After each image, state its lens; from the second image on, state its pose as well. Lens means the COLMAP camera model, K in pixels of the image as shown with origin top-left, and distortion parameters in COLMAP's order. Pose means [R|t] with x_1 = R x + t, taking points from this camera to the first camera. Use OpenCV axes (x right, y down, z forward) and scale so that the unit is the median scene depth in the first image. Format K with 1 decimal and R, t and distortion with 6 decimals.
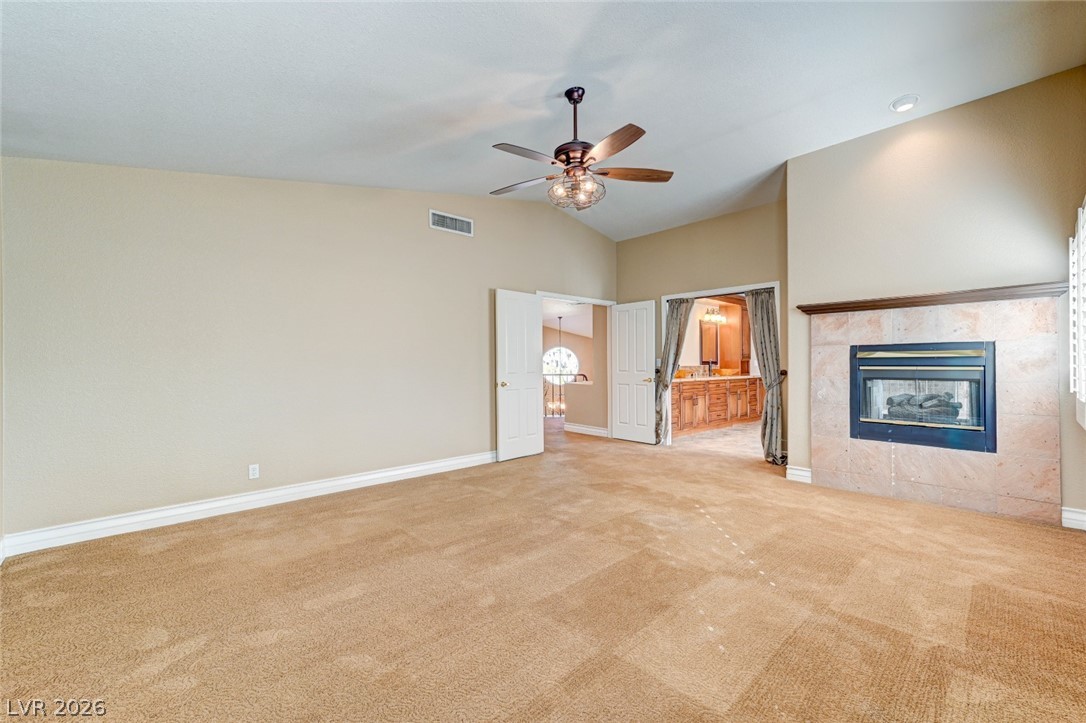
lens RADIAL K [[471.1, 0, 548.8], [0, 471.1, 365.1], [0, 0, 1]] dist [0.002983, 0.000490]
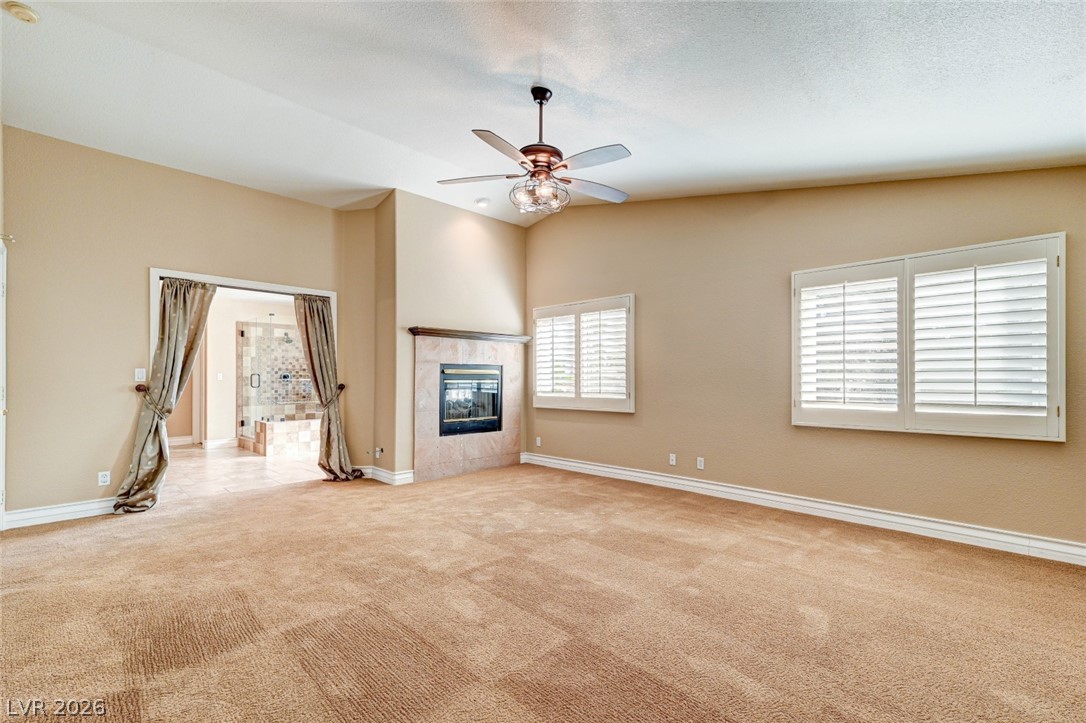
lens RADIAL K [[471.1, 0, 588.6], [0, 471.1, 380.3], [0, 0, 1]] dist [0.002983, 0.000490]
pose [[-0.099705, -0.001133, 0.995016, -0.668364], [-0.000571, 0.999999, 0.001081, 0.001834], [-0.995017, -0.000460, -0.099705, 0.736398]]
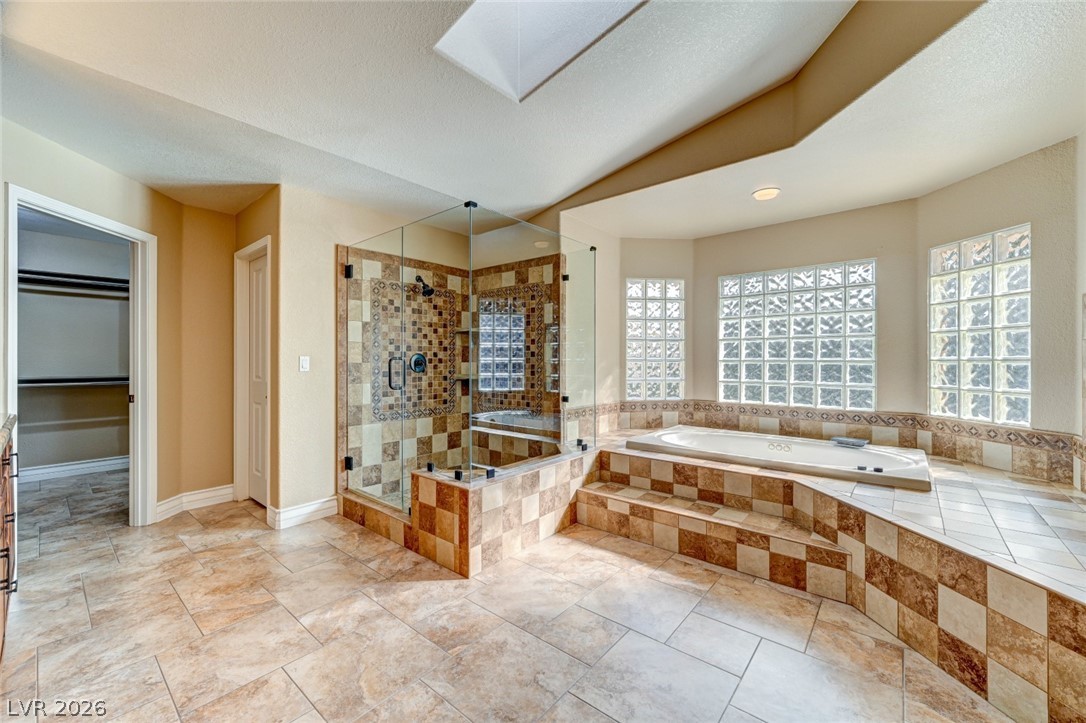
lens RADIAL K [[427.0, 0, 550.3], [0, 427.0, 359.5], [0, 0, 1]] dist [0.003308, -0.000193]
pose [[-0.120692, 0.006119, 0.992671, 0.448933], [0.004210, 0.999975, -0.005652, -0.010499], [-0.992681, 0.003497, -0.120714, 1.599929]]
